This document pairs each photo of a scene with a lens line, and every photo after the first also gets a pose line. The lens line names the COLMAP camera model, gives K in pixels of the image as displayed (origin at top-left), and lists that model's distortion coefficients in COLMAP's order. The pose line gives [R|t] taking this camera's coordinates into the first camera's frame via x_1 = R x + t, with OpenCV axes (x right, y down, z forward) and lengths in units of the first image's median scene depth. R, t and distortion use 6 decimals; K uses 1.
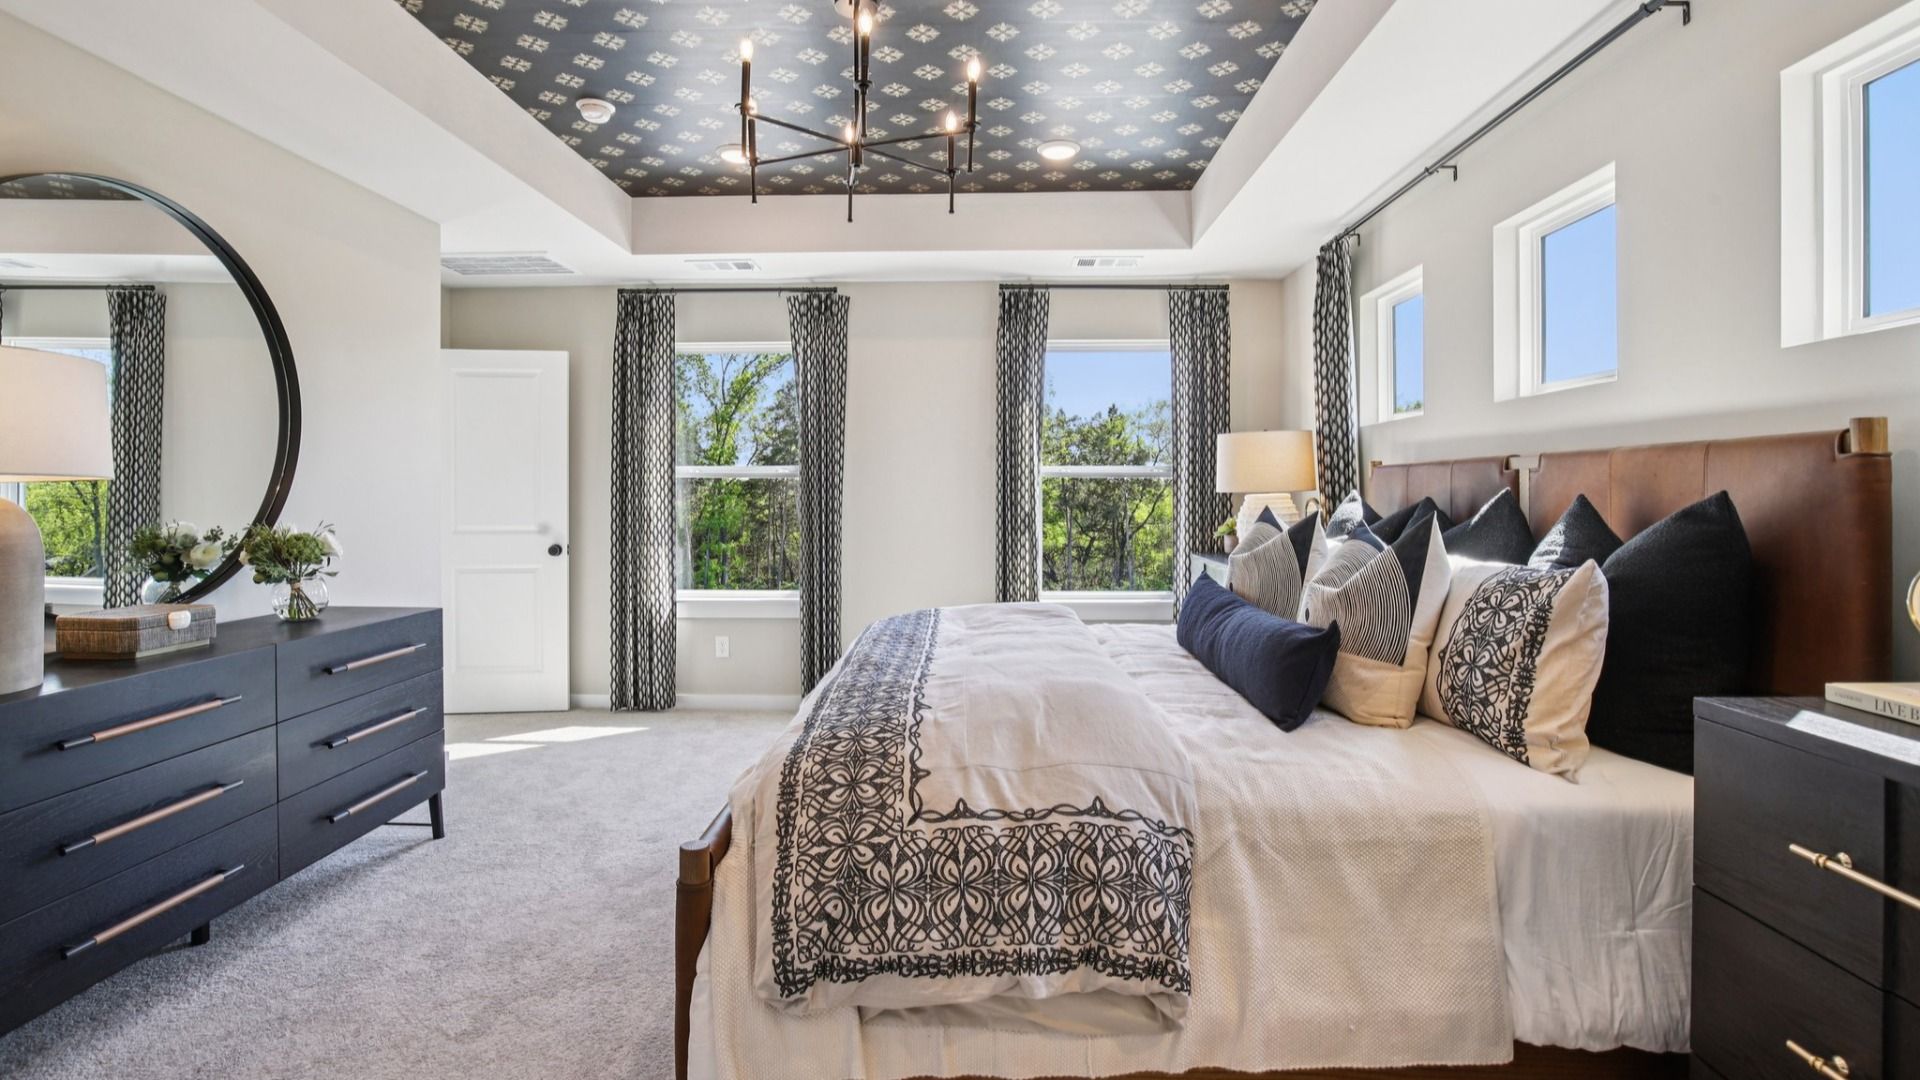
lens RADIAL K [[932.5, 0, 965.8], [0, 932.5, 532.0], [0, 0, 1]] dist [-0.030892, -0.000102]
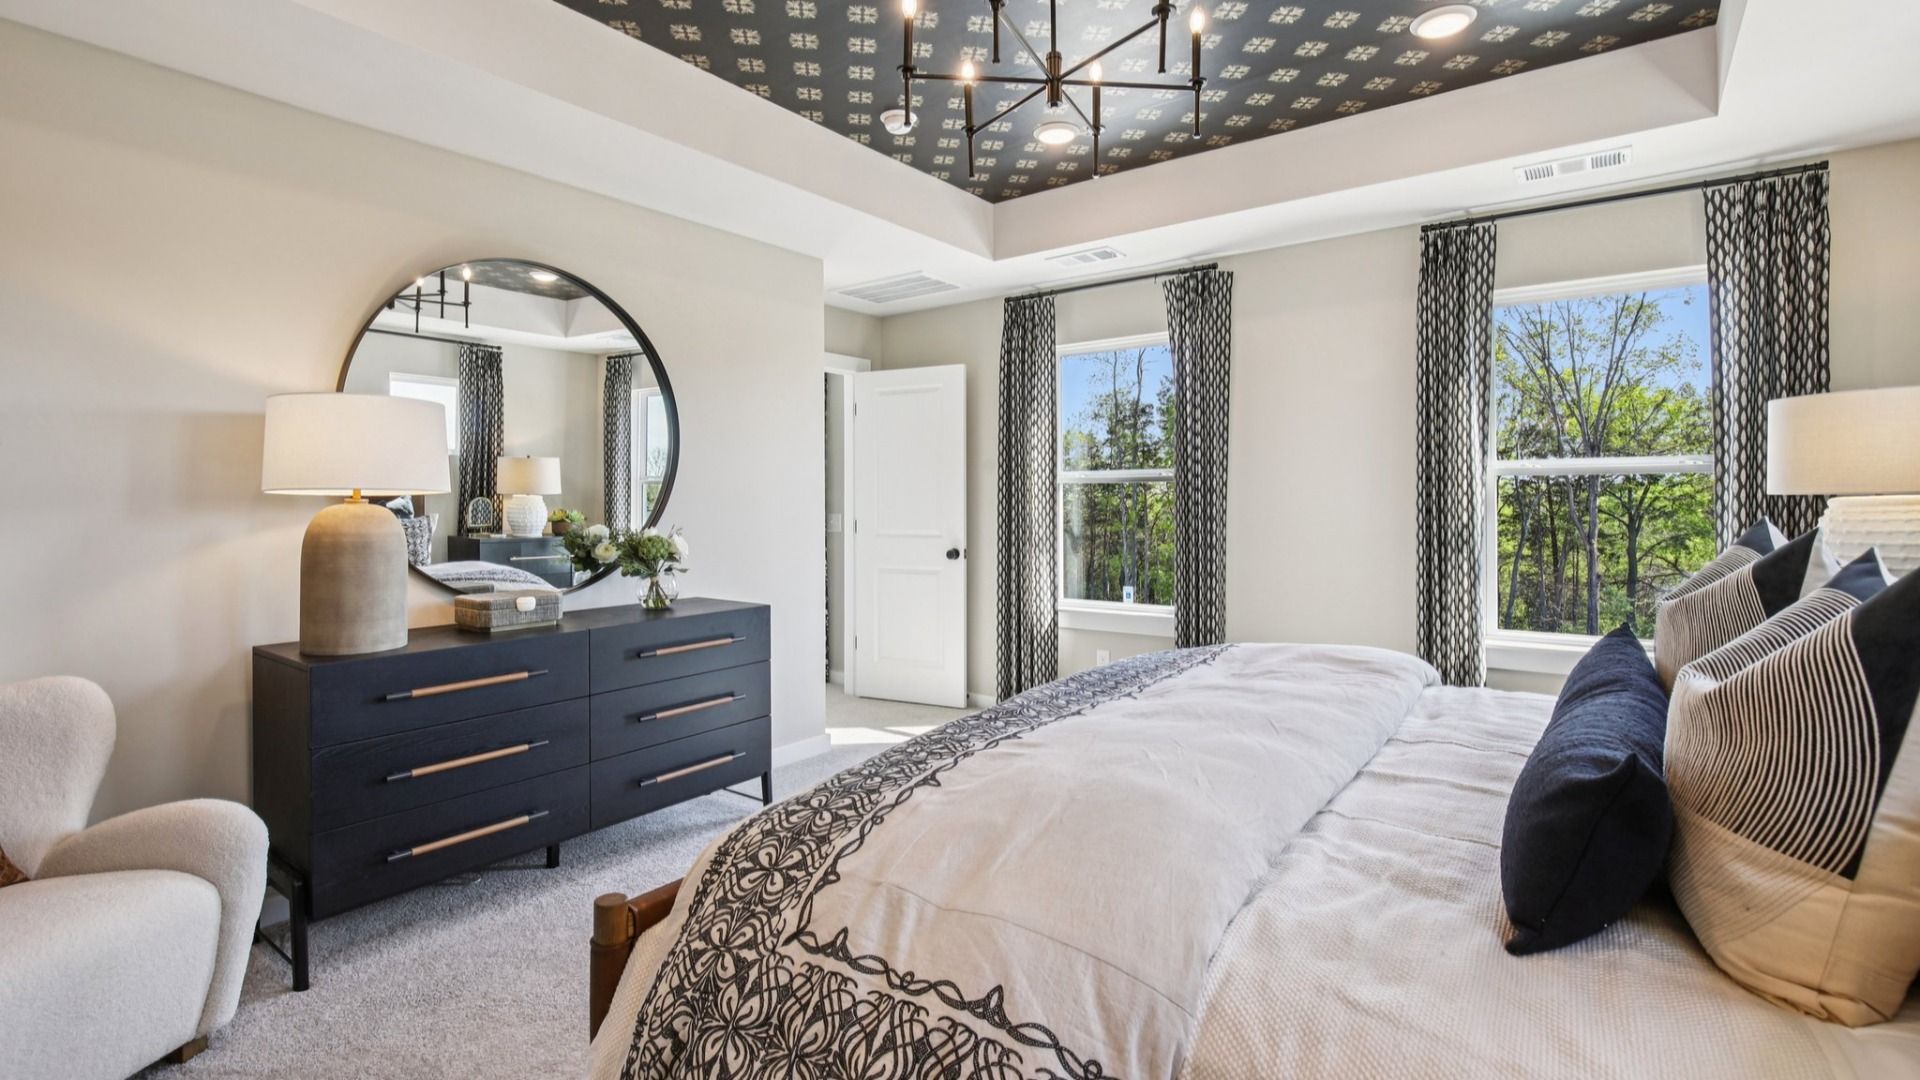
lens RADIAL K [[904.7, 0, 965.5], [0, 904.7, 521.3], [0, 0, 1]] dist [-0.022731, 0.008237]
pose [[0.804840, 0.009294, -0.593419, 0.186980], [-0.018789, 0.999775, -0.009824, -0.008178], [0.593194, 0.019057, 0.804834, 0.193172]]
